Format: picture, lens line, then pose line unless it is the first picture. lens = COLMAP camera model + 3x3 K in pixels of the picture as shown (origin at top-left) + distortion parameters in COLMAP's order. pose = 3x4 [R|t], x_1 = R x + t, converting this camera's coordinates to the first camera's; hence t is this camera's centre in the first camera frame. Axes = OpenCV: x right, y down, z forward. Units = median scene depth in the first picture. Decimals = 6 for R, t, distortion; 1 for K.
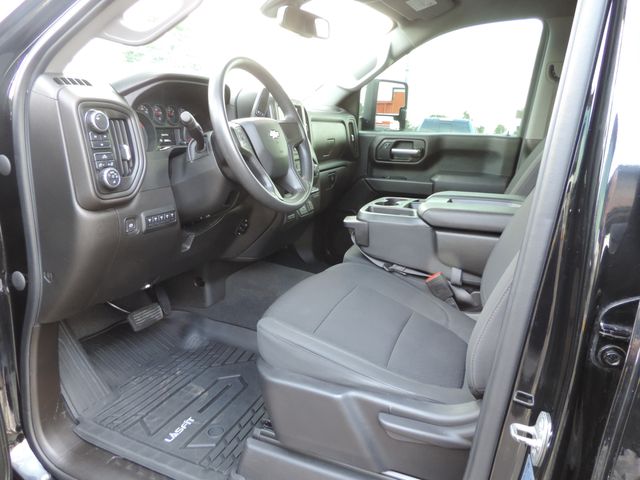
lens RADIAL K [[444.6, 0, 320.0], [0, 444.6, 240.0], [0, 0, 1]] dist [-0.046465, -0.003758]
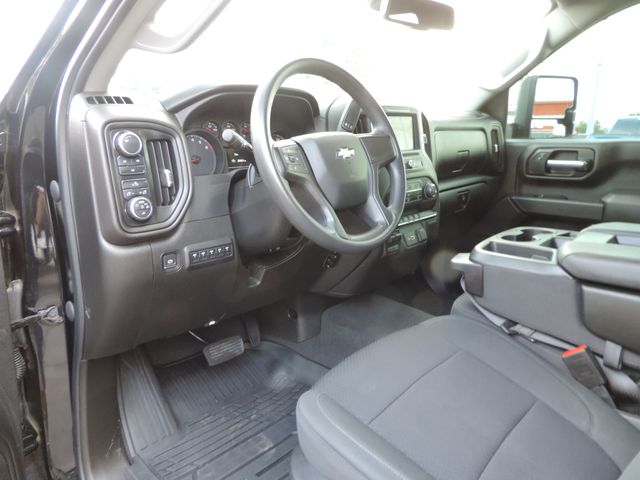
lens RADIAL K [[447.1, 0, 320.0], [0, 447.1, 240.0], [0, 0, 1]] dist [-0.028266, -0.003493]
pose [[0.937065, 0.046490, -0.346045, 0.112034], [-0.053063, 0.998546, -0.009539, -0.062116], [0.345099, 0.027301, 0.938169, 0.206399]]
